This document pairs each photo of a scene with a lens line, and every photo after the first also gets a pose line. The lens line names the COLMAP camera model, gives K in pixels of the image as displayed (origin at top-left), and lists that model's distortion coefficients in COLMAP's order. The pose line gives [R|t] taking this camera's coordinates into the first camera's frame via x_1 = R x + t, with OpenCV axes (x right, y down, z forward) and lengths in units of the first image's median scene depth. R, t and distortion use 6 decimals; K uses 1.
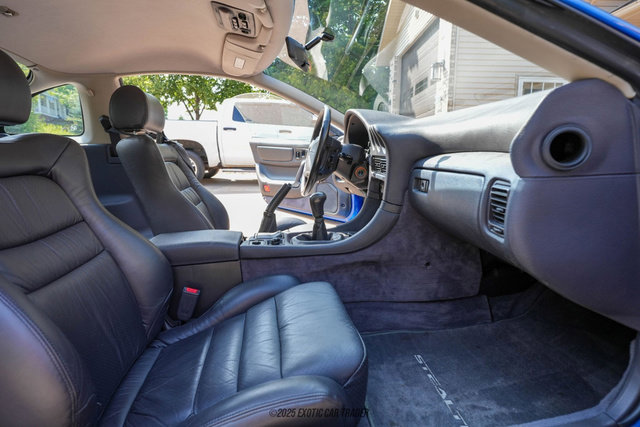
lens RADIAL K [[644.0, 0, 316.4], [0, 644.0, 197.9], [0, 0, 1]] dist [-0.008003, 0.000000]
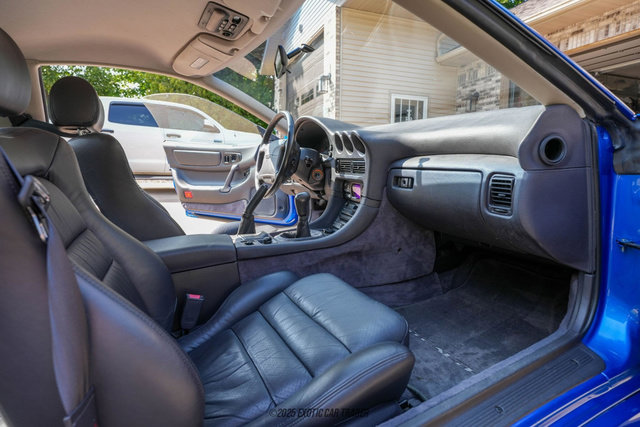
lens RADIAL K [[871.7, 0, 317.8], [0, 871.7, 212.1], [0, 0, 1]] dist [0.018161, 0.000000]
pose [[0.766803, -0.026458, 0.641337, -0.936025], [0.048453, 0.998685, -0.016731, 0.051479], [-0.640051, 0.043904, 0.767077, -0.129382]]
